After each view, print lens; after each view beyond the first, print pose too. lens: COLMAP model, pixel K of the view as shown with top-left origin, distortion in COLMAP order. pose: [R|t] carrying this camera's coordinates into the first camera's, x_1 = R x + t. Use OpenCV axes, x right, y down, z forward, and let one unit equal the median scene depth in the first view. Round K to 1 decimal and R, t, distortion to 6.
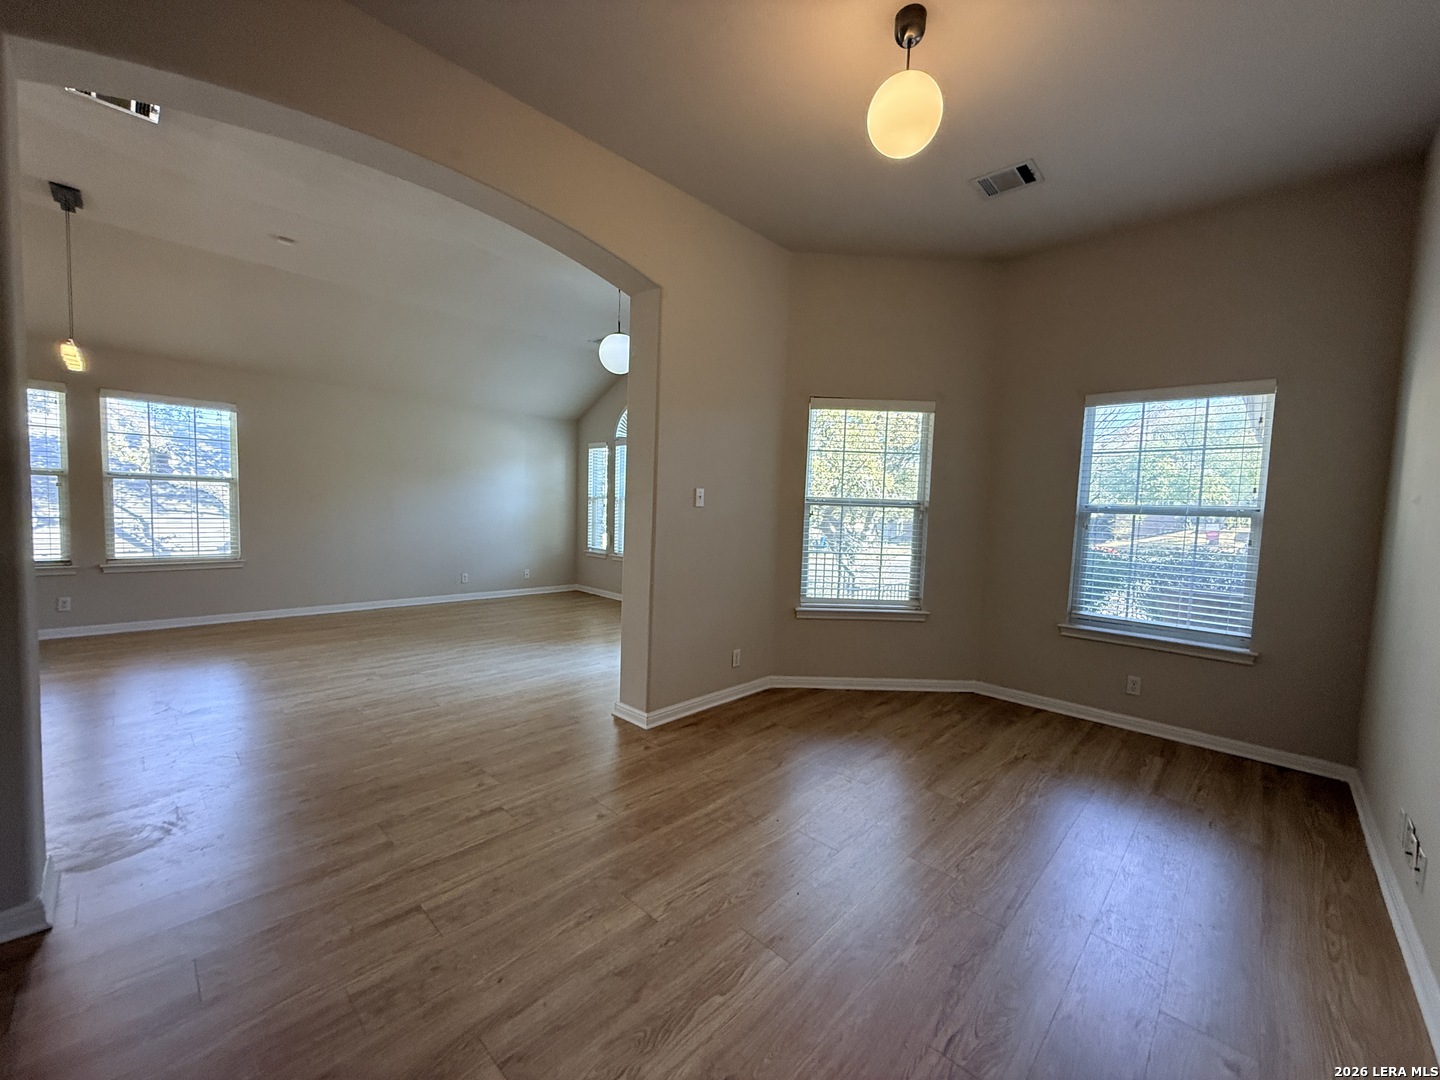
lens RADIAL K [[573.0, 0, 716.3], [0, 573.0, 538.2], [0, 0, 1]] dist [-0.000197, 0.000220]
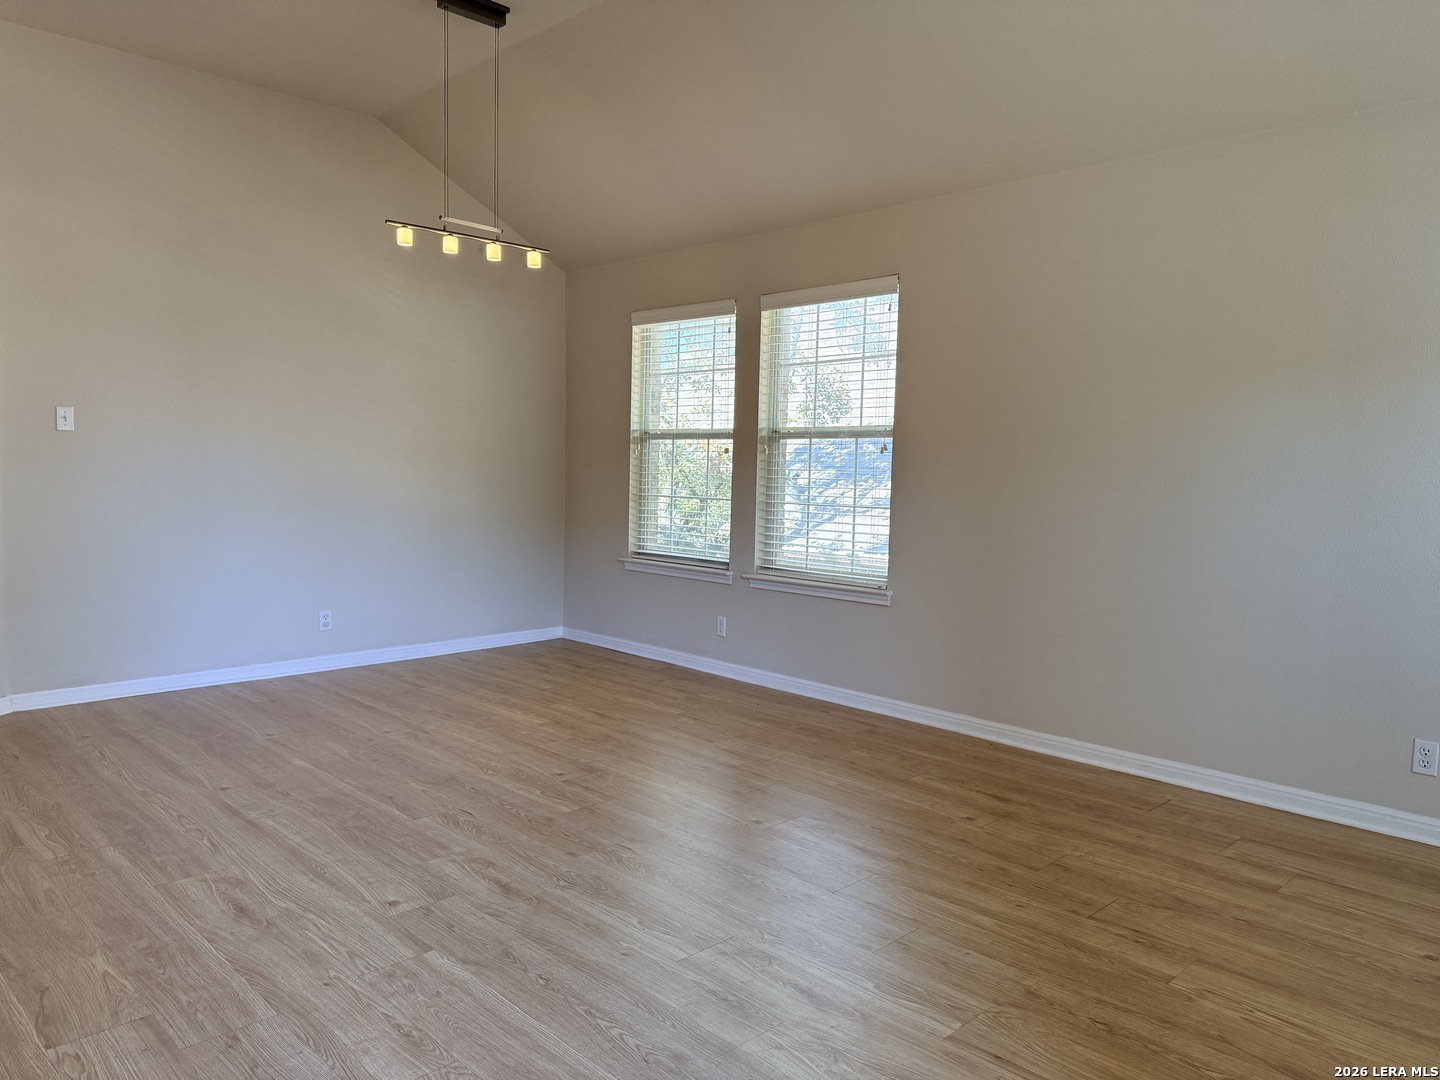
lens RADIAL K [[1019.1, 0, 723.6], [0, 1019.1, 534.1], [0, 0, 1]] dist [0.031476, -0.032291]
pose [[-0.030475, 0.034760, -0.998931, 0.045950], [-0.078698, 0.996209, 0.037066, -0.030533], [0.996433, 0.079743, -0.027624, 0.882543]]
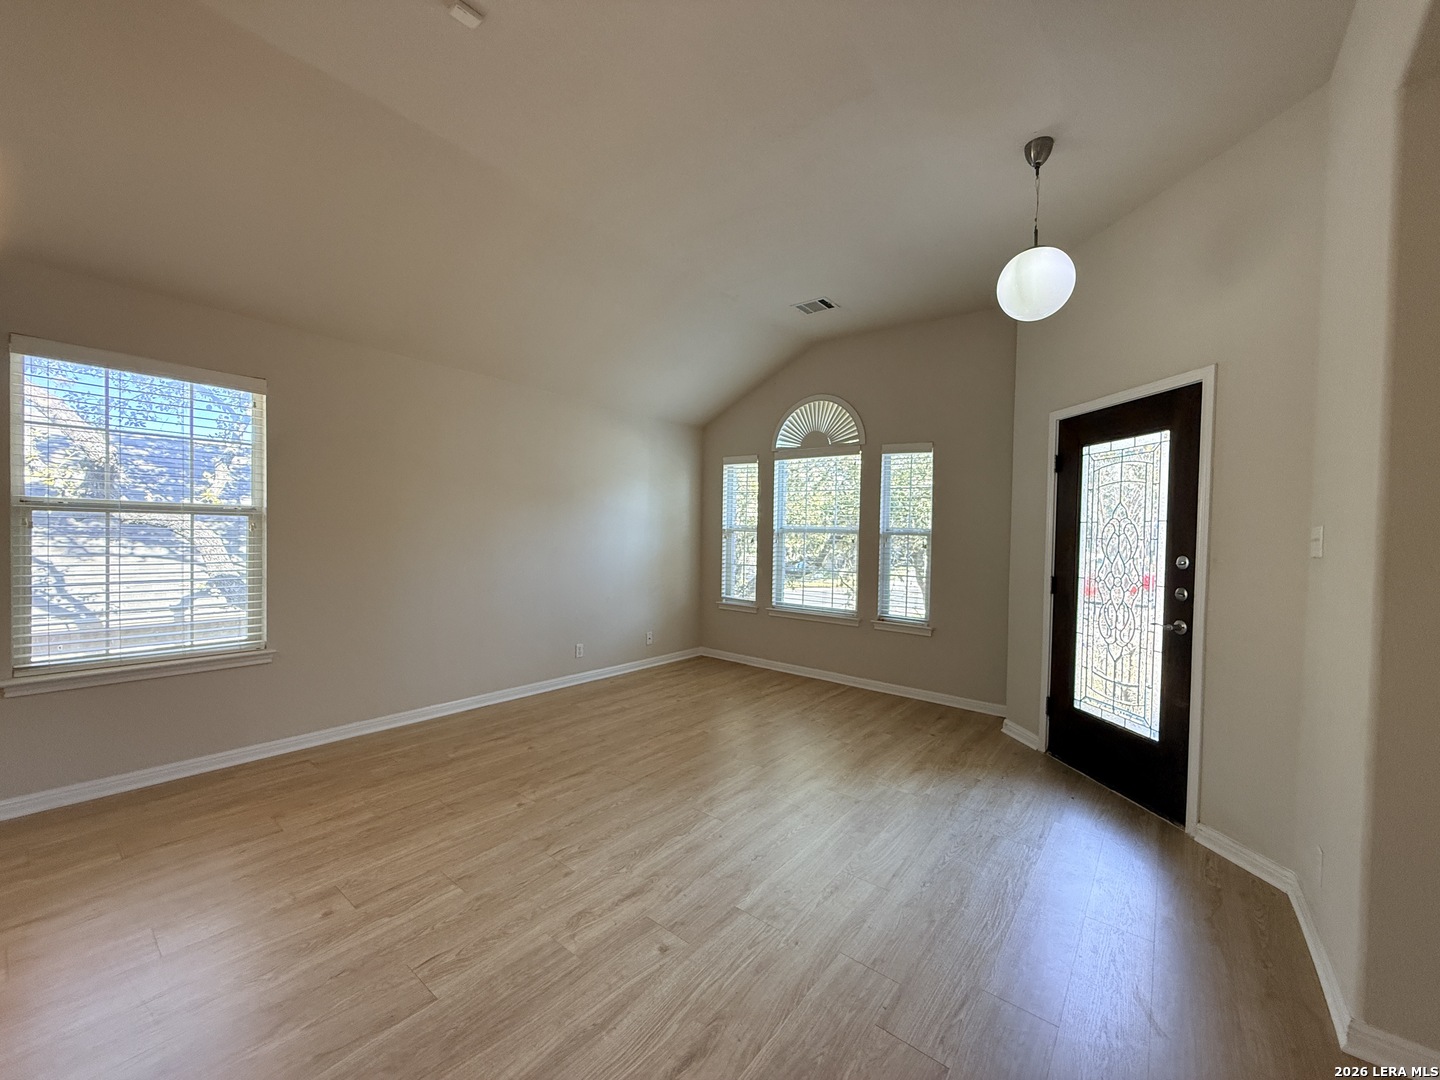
lens RADIAL K [[573.0, 0, 714.6], [0, 573.0, 538.6], [0, 0, 1]] dist [-0.000197, 0.000220]
pose [[0.995628, -0.011955, 0.092640, -0.437240], [0.015920, 0.998983, -0.042185, -0.041949], [-0.092042, 0.043476, 0.994806, 0.384777]]
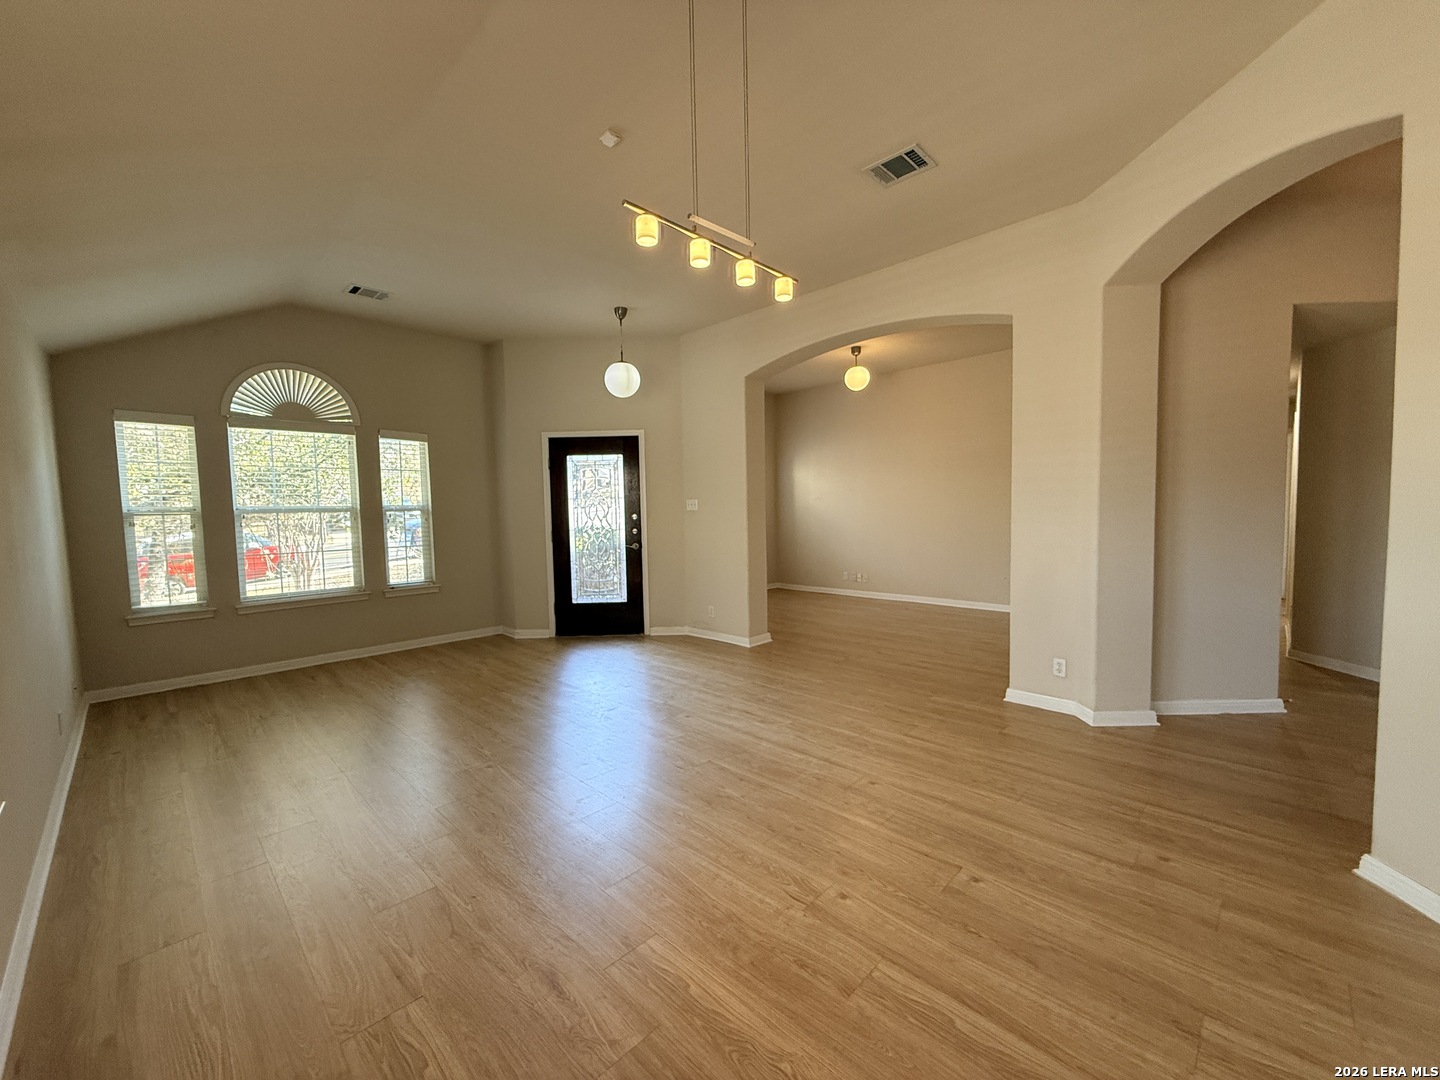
lens RADIAL K [[573.0, 0, 718.6], [0, 573.0, 544.9], [0, 0, 1]] dist [-0.000197, 0.000220]
pose [[0.004891, -0.099233, 0.995052, -1.068331], [0.077490, 0.992110, 0.098558, -0.077433], [-0.996981, 0.076625, 0.012542, 0.665044]]
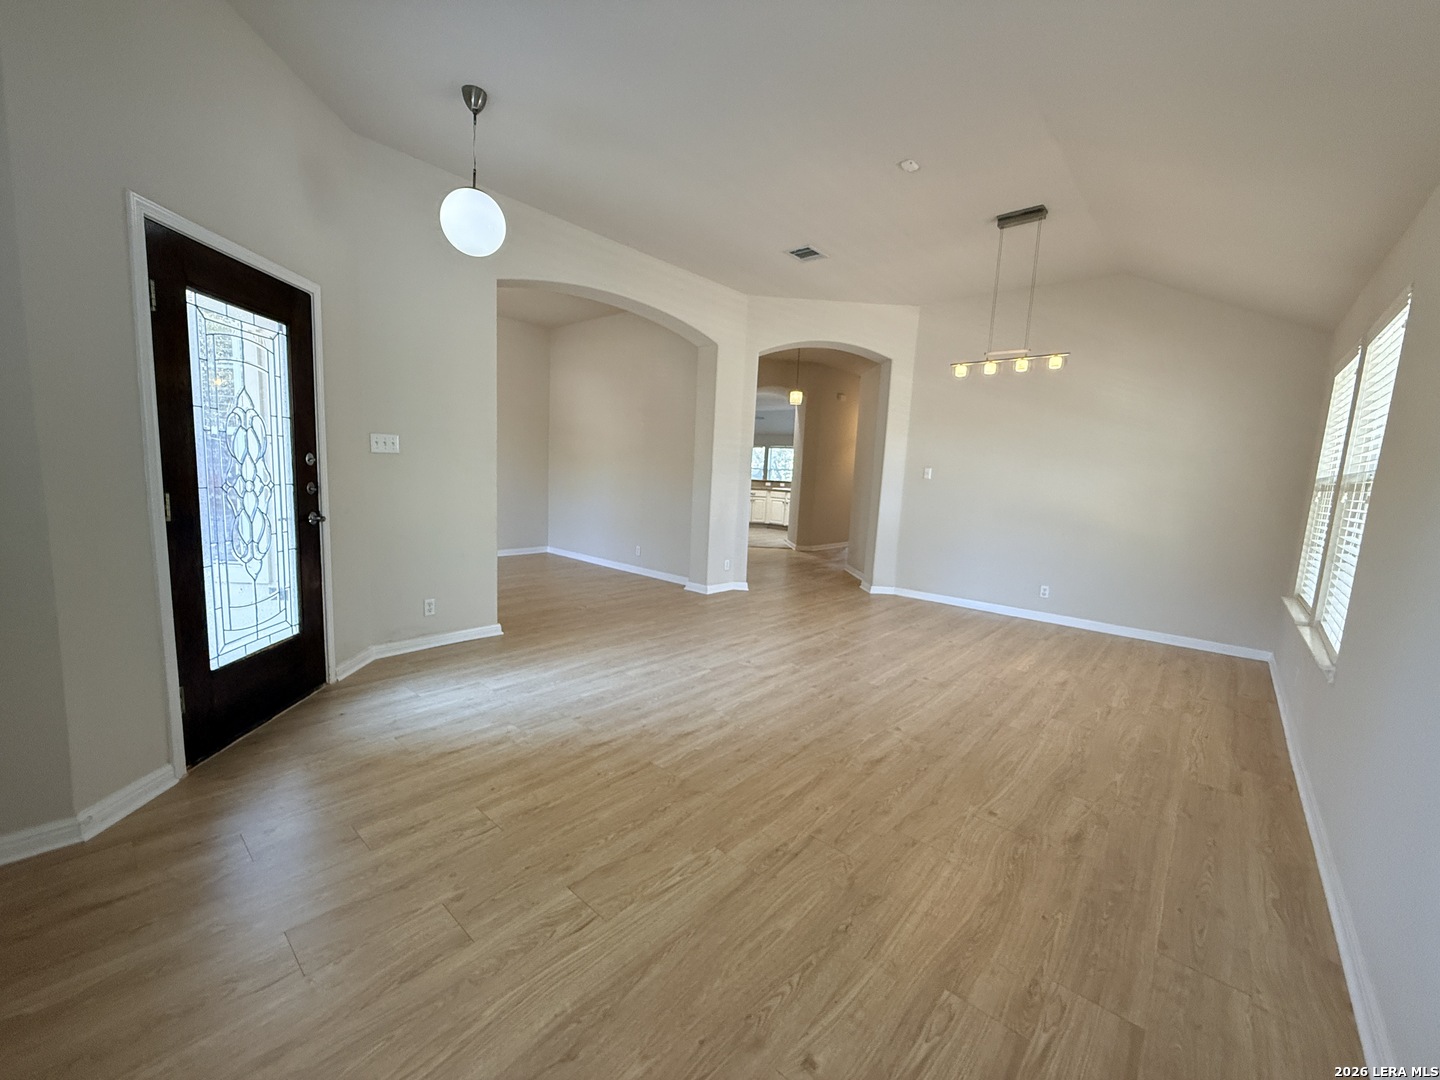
lens RADIAL K [[573.0, 0, 716.6], [0, 573.0, 542.4], [0, 0, 1]] dist [-0.000197, 0.000220]
pose [[-0.995811, -0.075075, -0.052201, -0.352391], [-0.083381, 0.979874, 0.181367, -0.088252], [0.037535, 0.184959, -0.982029, 1.382313]]
